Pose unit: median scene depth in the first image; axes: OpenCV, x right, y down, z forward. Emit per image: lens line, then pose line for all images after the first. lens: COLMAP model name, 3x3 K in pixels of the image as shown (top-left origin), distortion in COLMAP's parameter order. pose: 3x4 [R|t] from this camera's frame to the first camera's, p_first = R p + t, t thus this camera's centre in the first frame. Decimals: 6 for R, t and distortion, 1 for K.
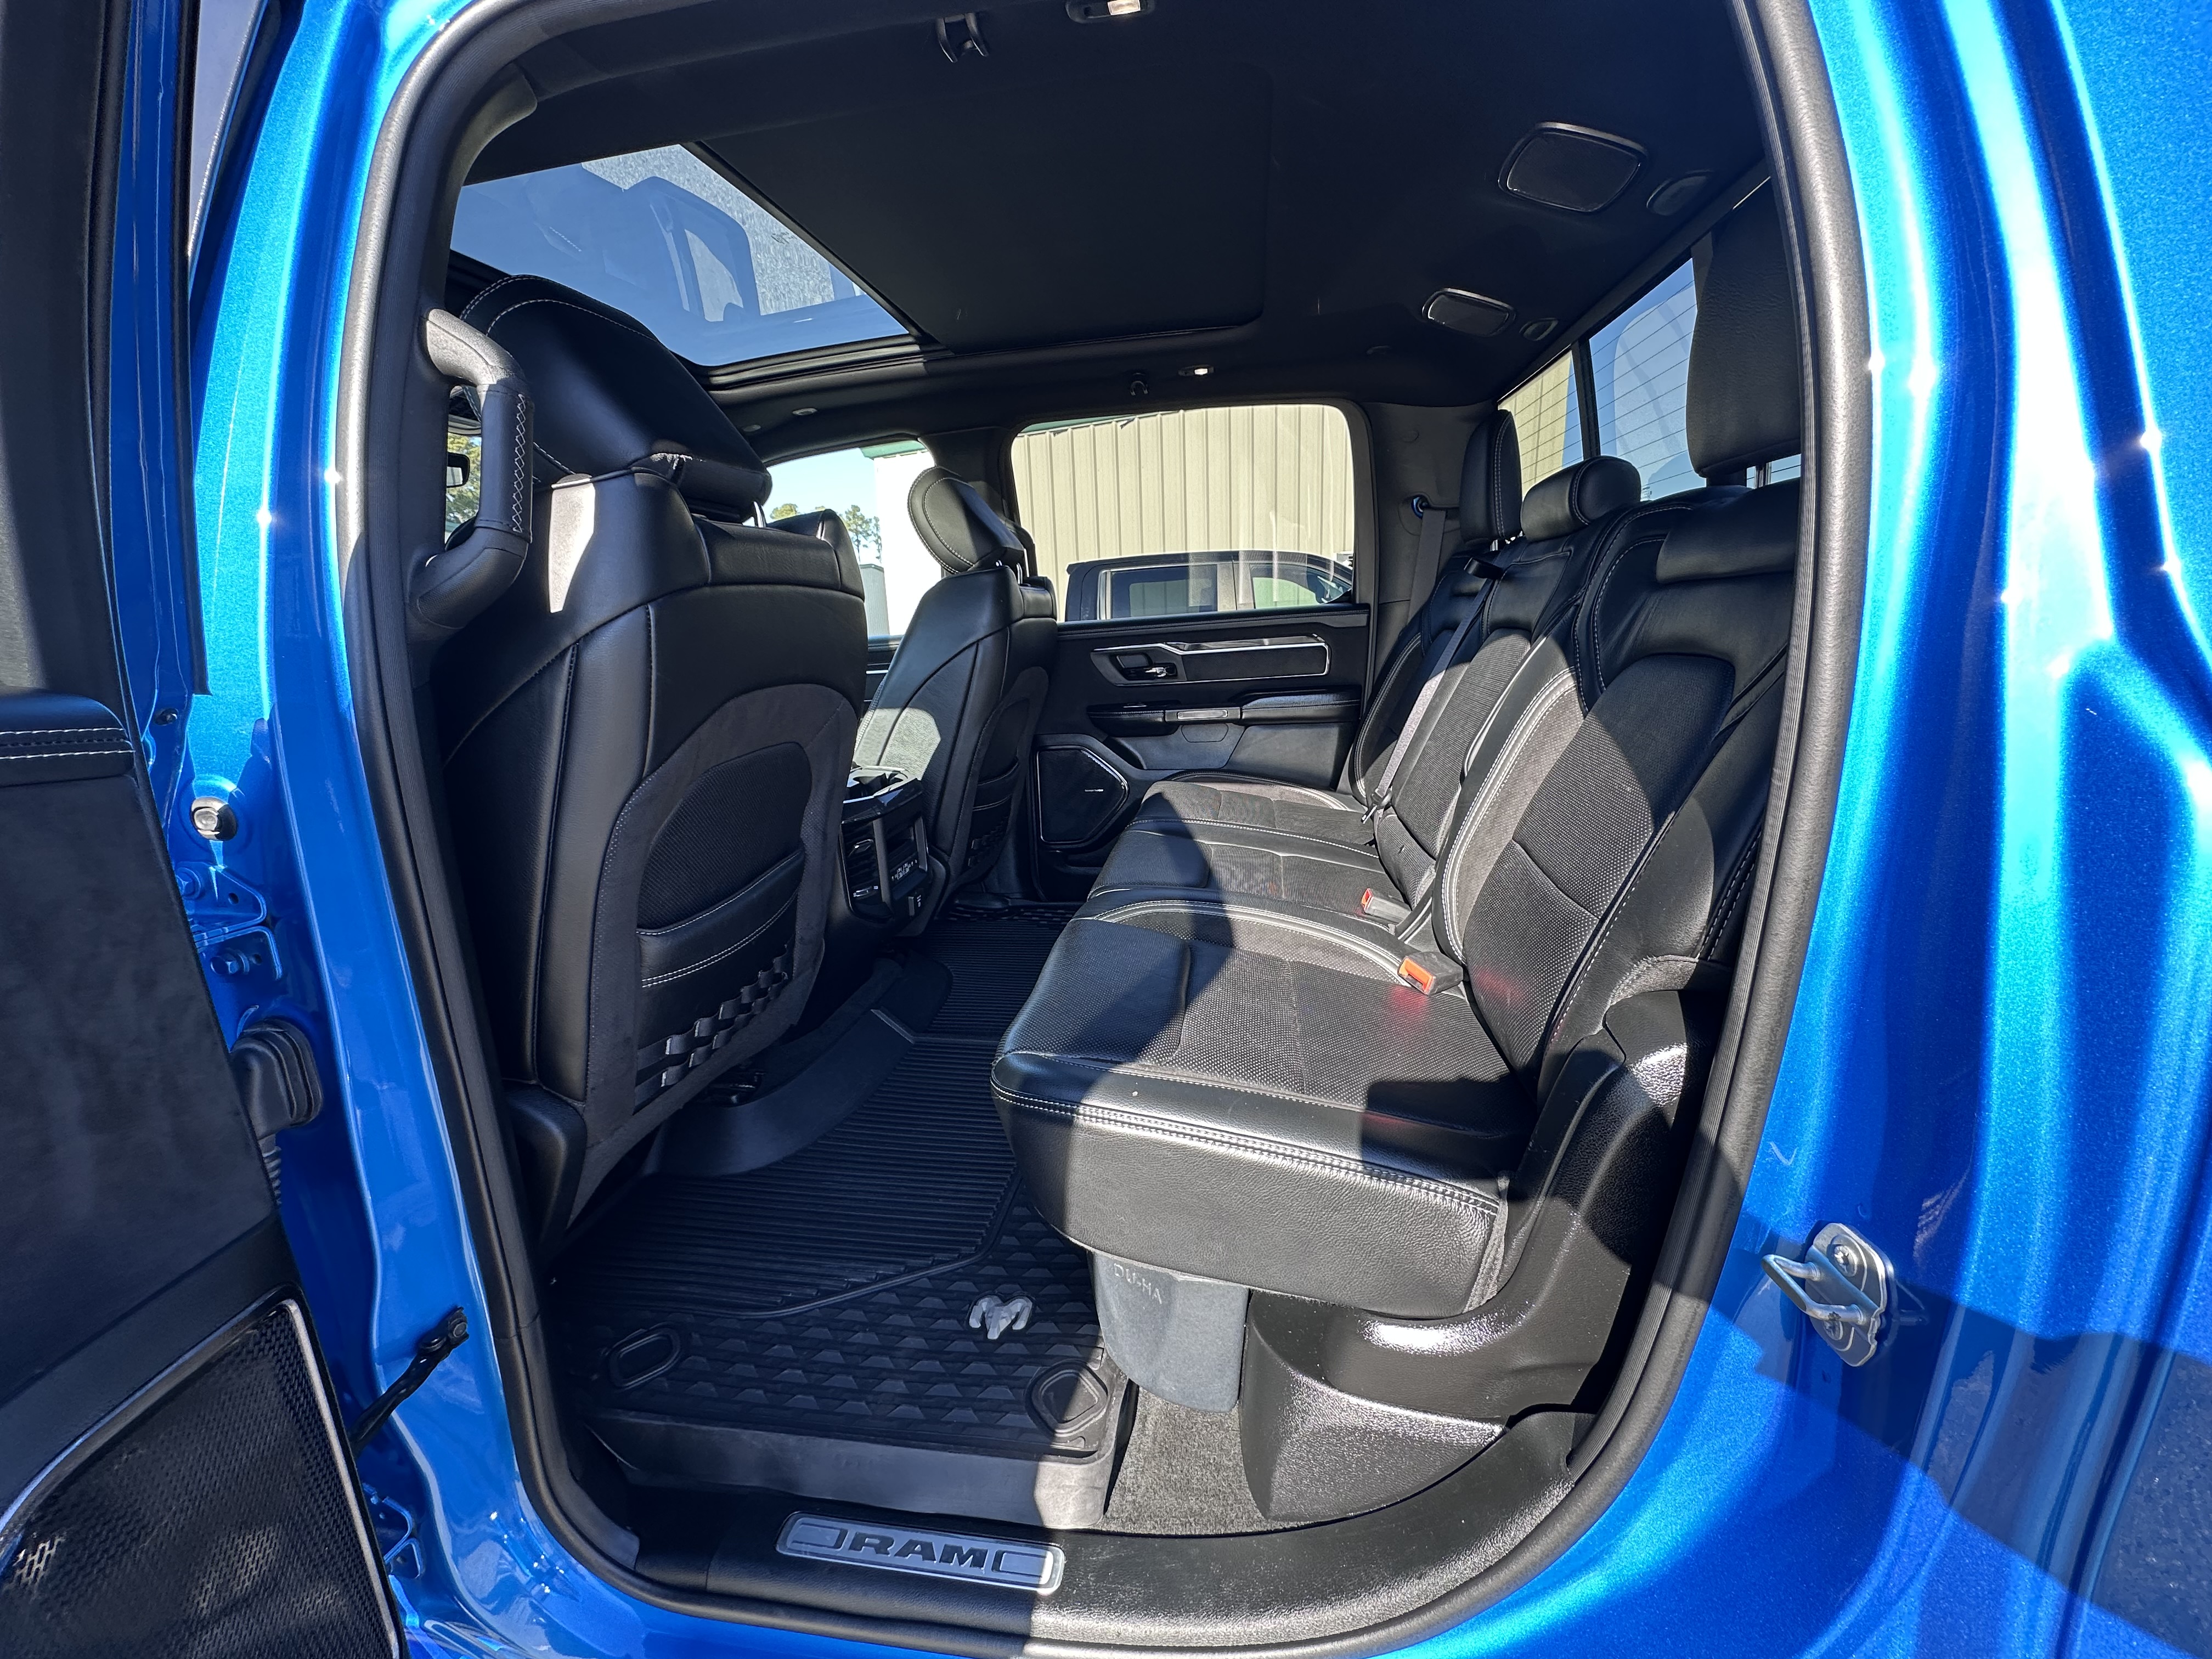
lens RADIAL K [[875.3, 0, 1105.4], [0, 875.3, 831.4], [0, 0, 1]] dist [-0.004585, 0.000582]
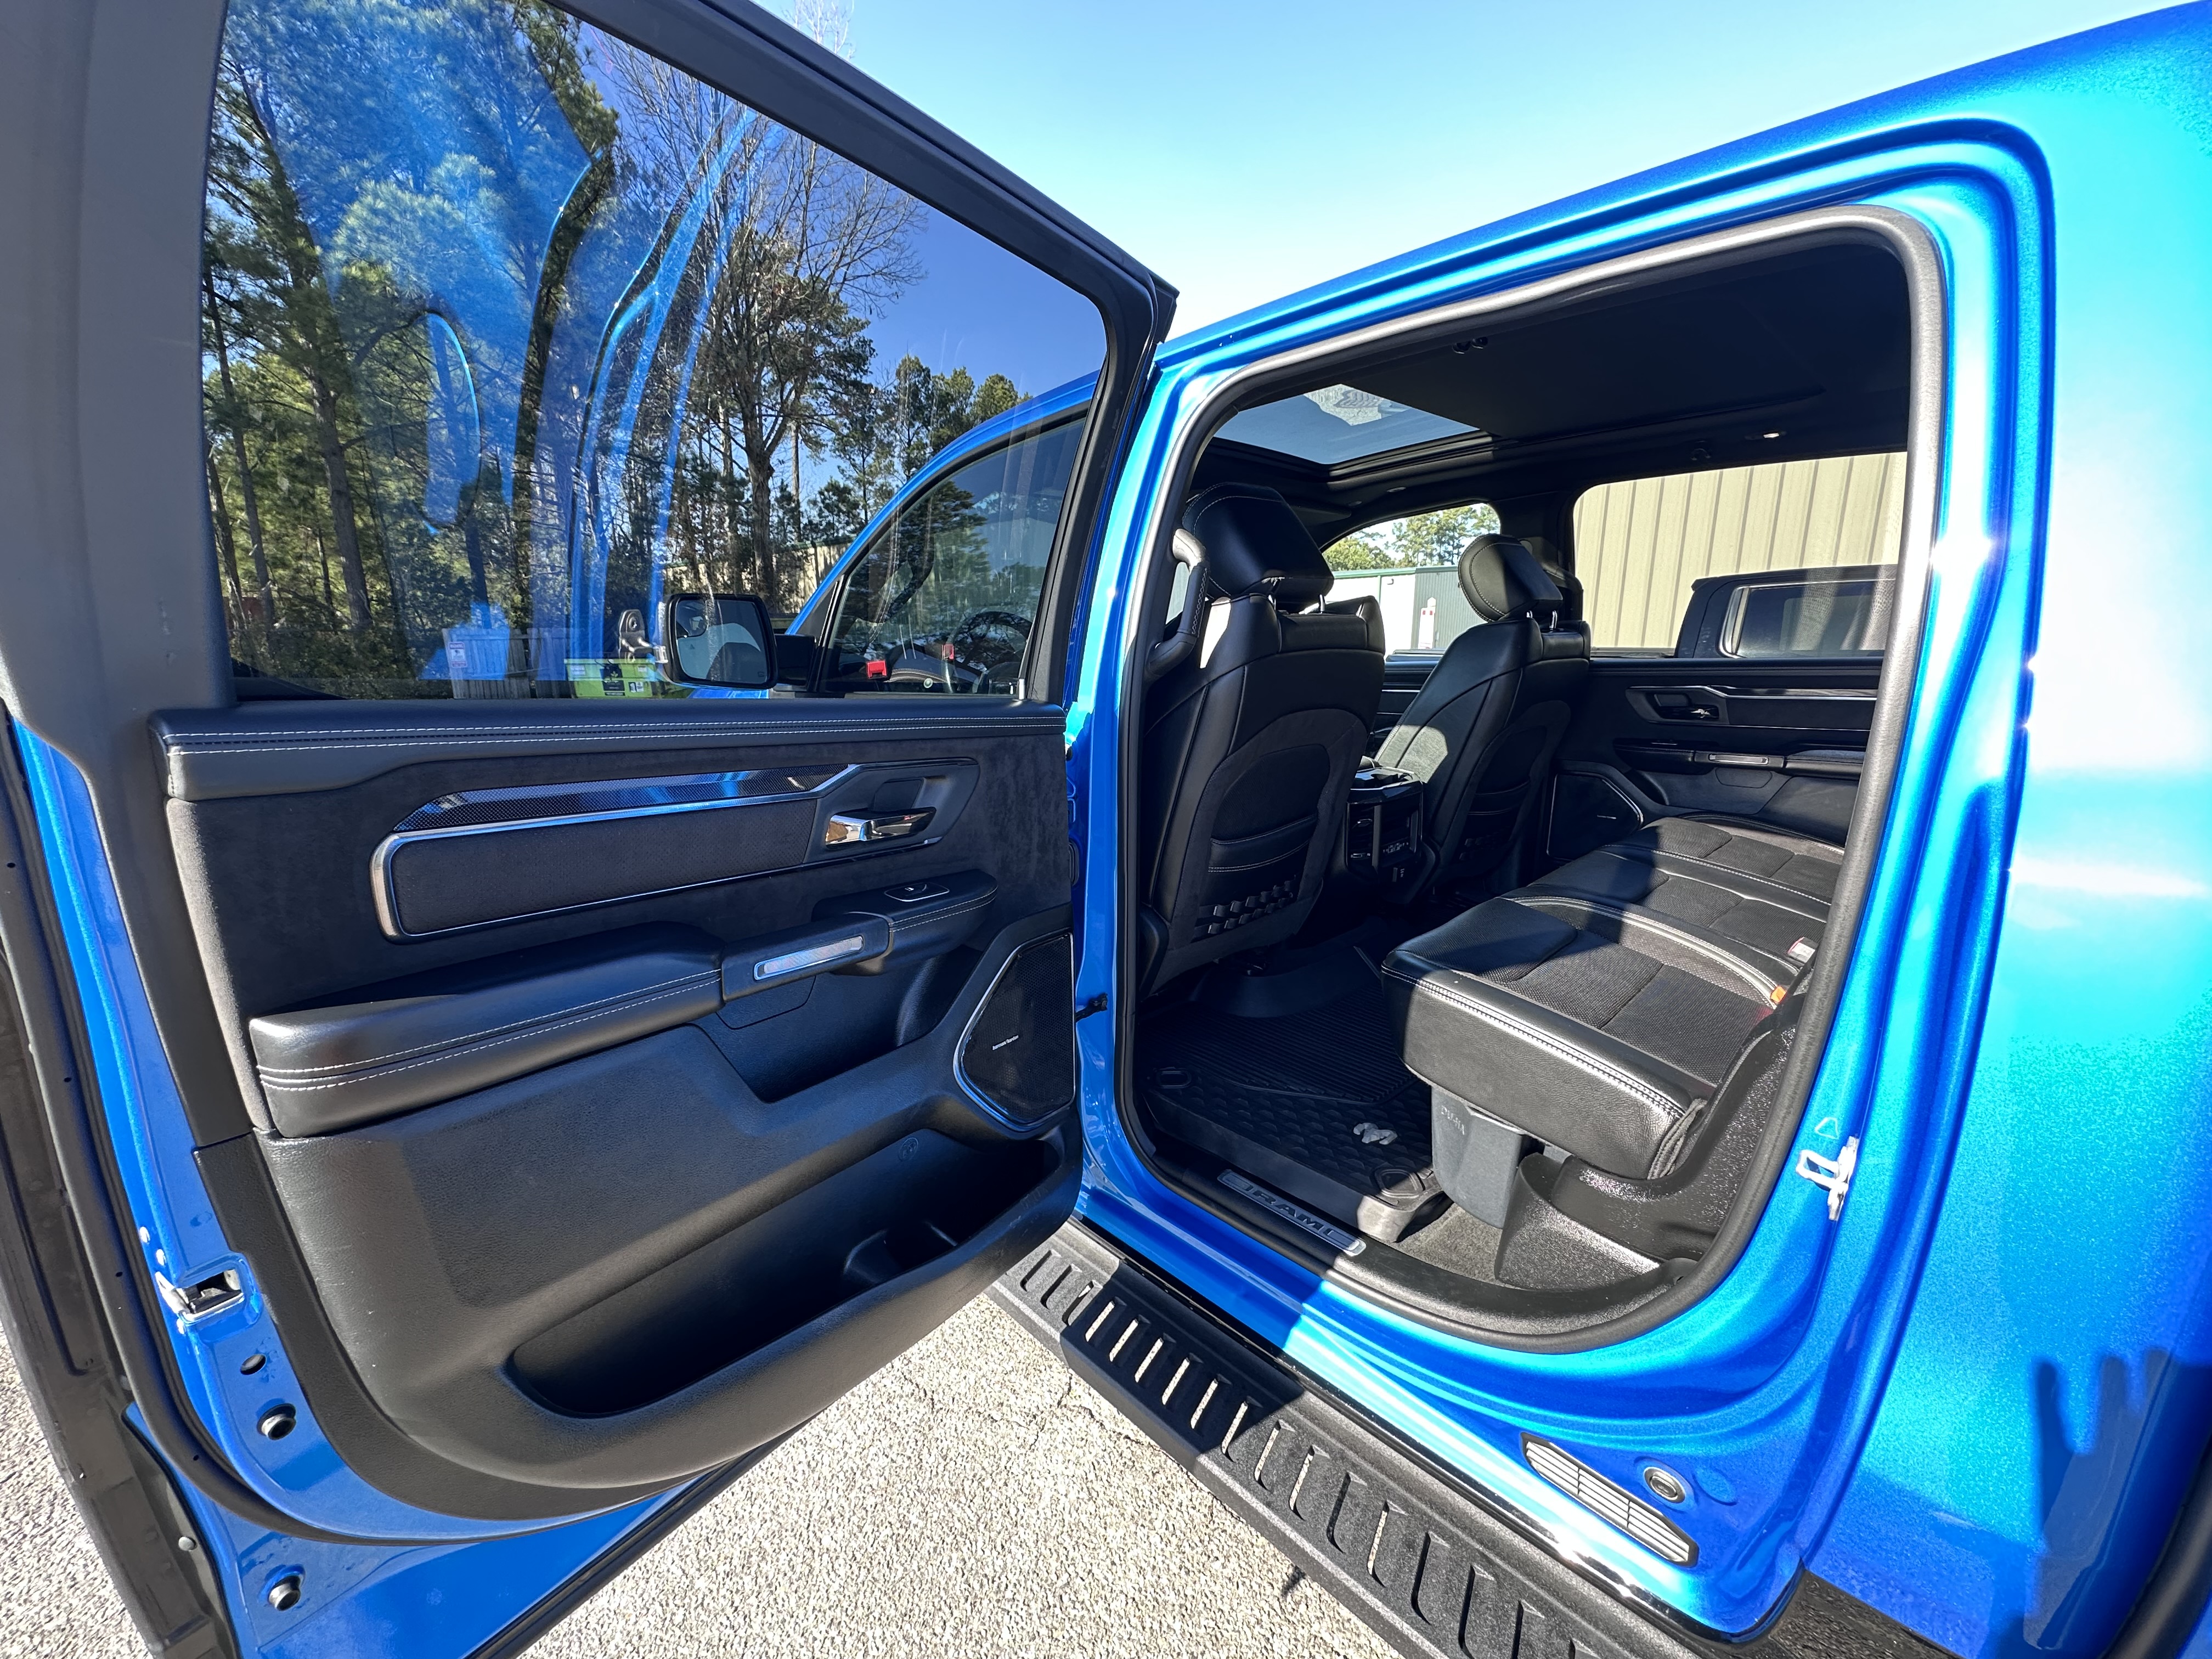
lens RADIAL K [[875.3, 0, 1103.2], [0, 875.3, 832.2], [0, 0, 1]] dist [-0.004585, 0.000582]
pose [[0.789715, 0.168158, -0.589978, 0.398348], [-0.166909, 0.984315, 0.057138, 0.038264], [0.590332, 0.053349, 0.805395, -0.665319]]
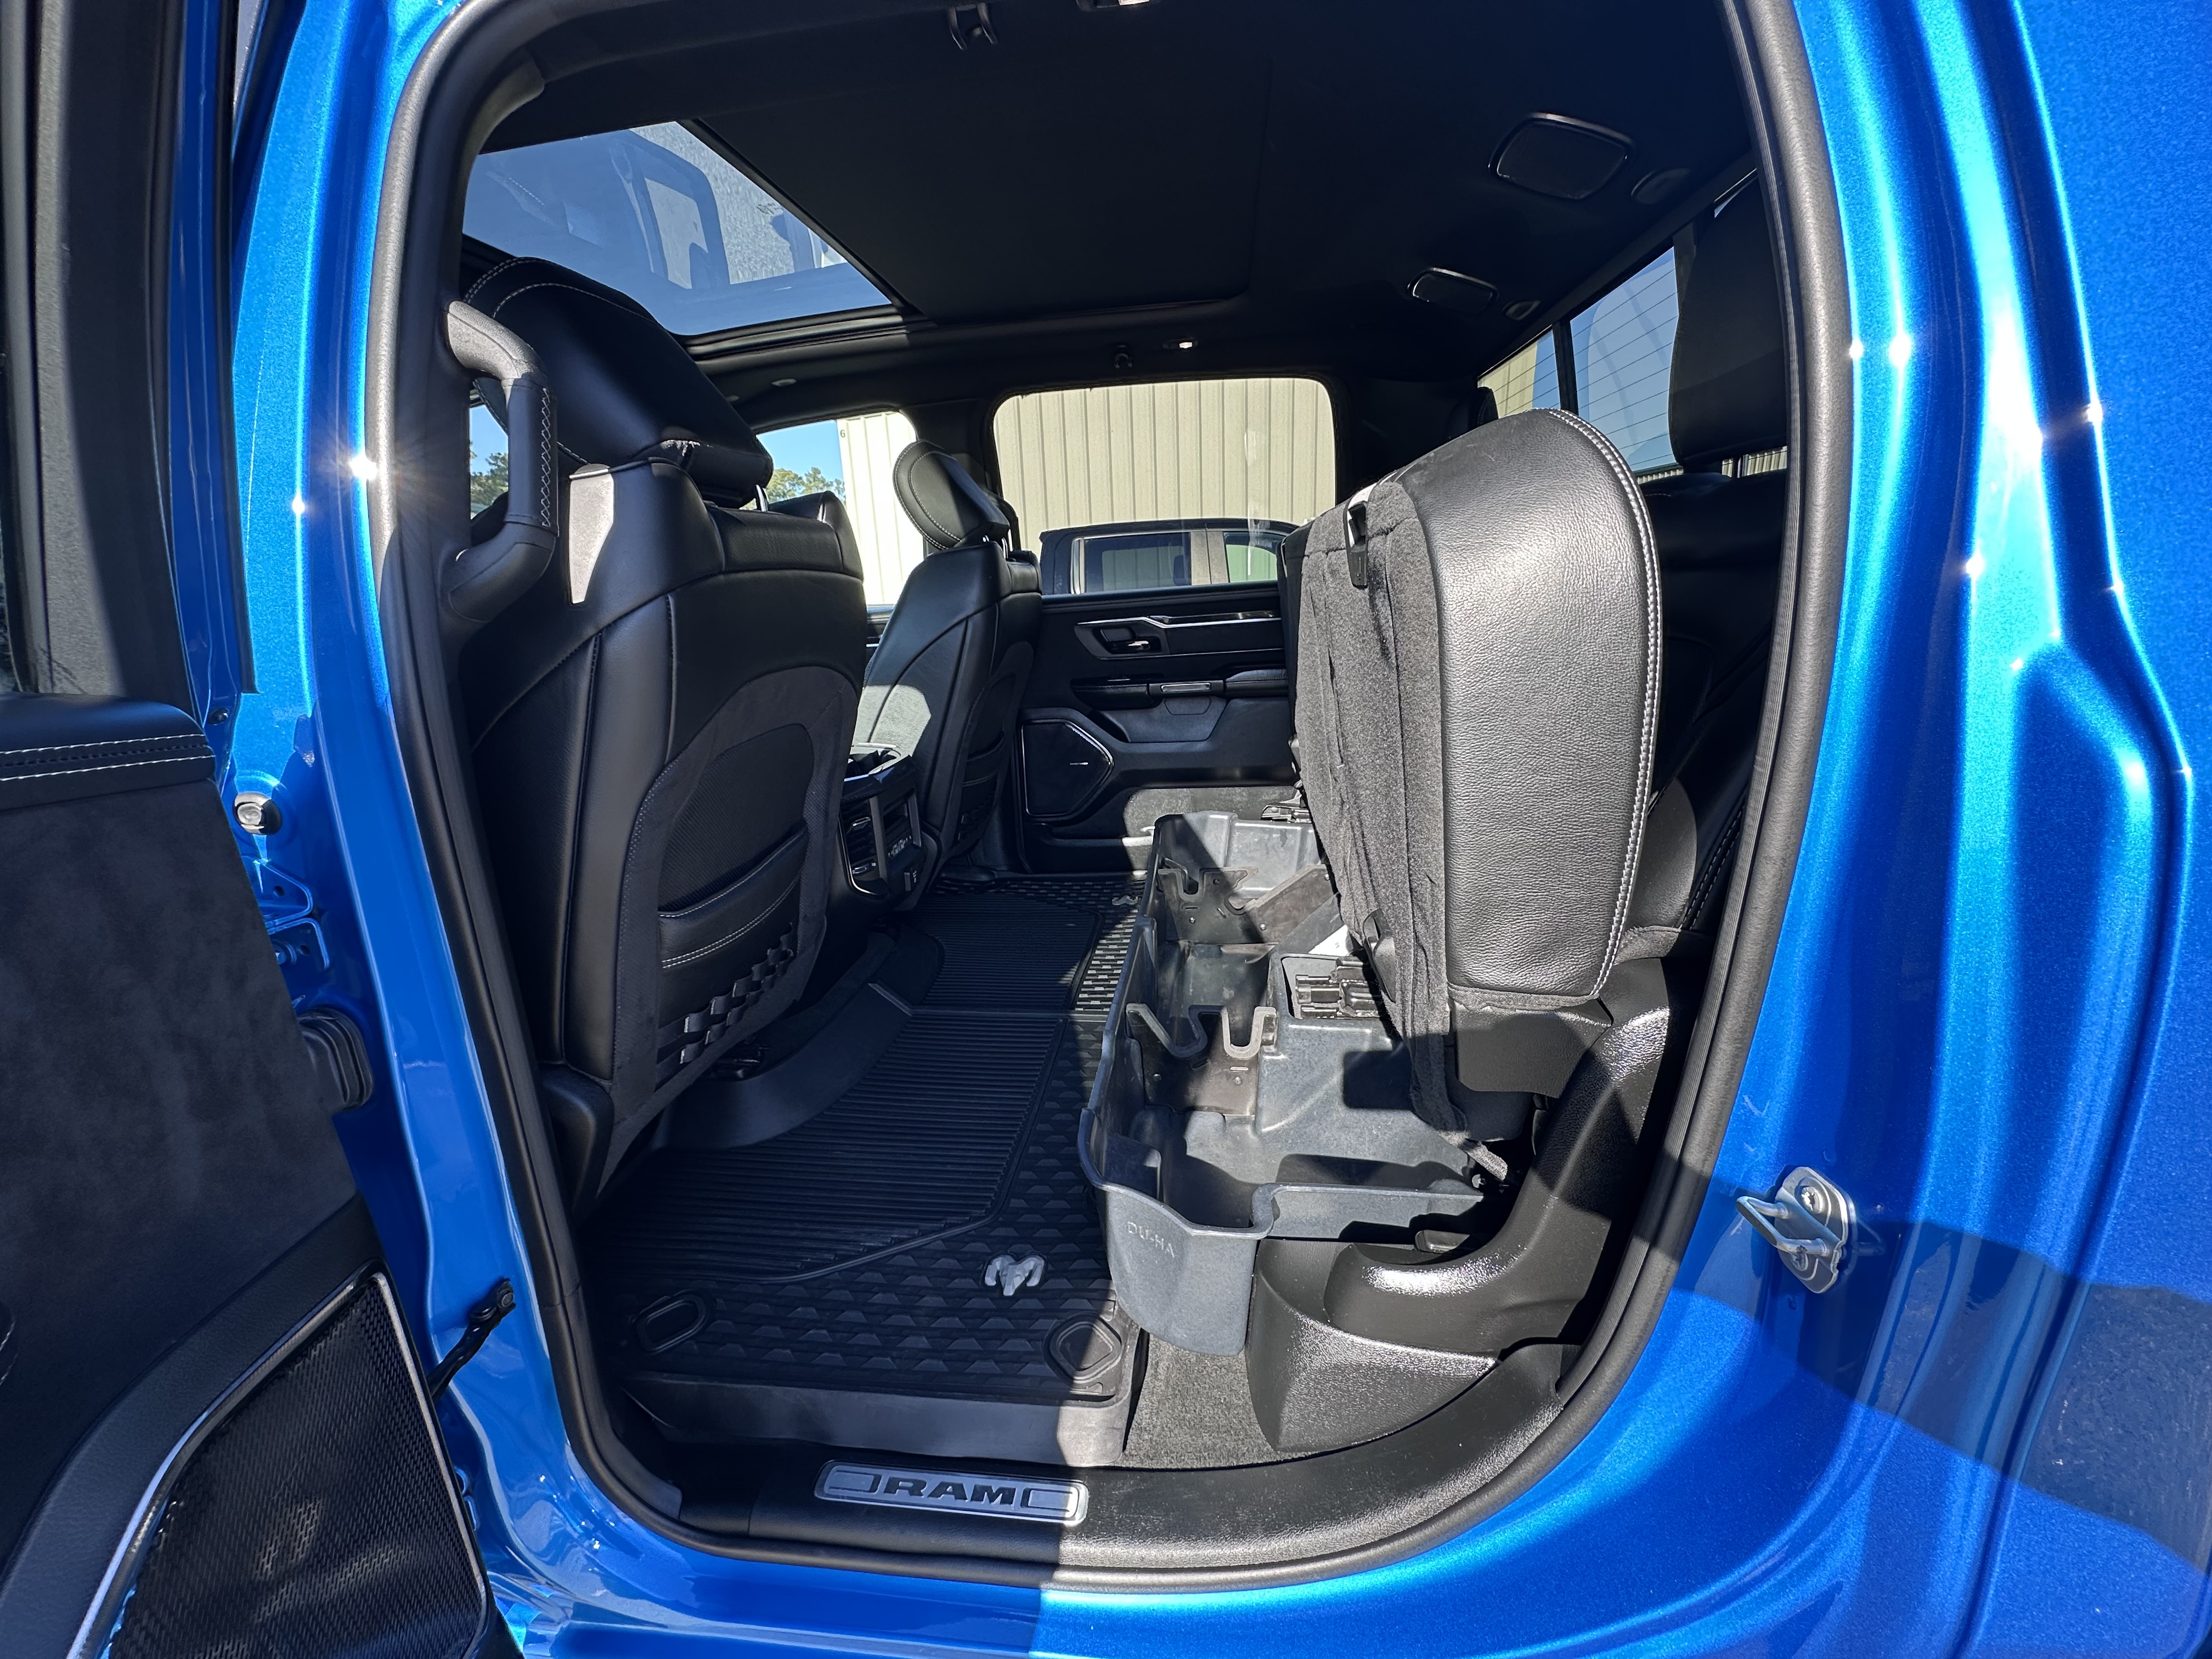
lens RADIAL K [[875.3, 0, 1105.2], [0, 875.3, 831.3], [0, 0, 1]] dist [-0.004585, 0.000582]
pose [[0.999393, -0.011069, 0.033043, -0.050786], [0.009860, 0.999283, 0.036542, -0.016190], [-0.033424, -0.036194, 0.998786, -0.038773]]
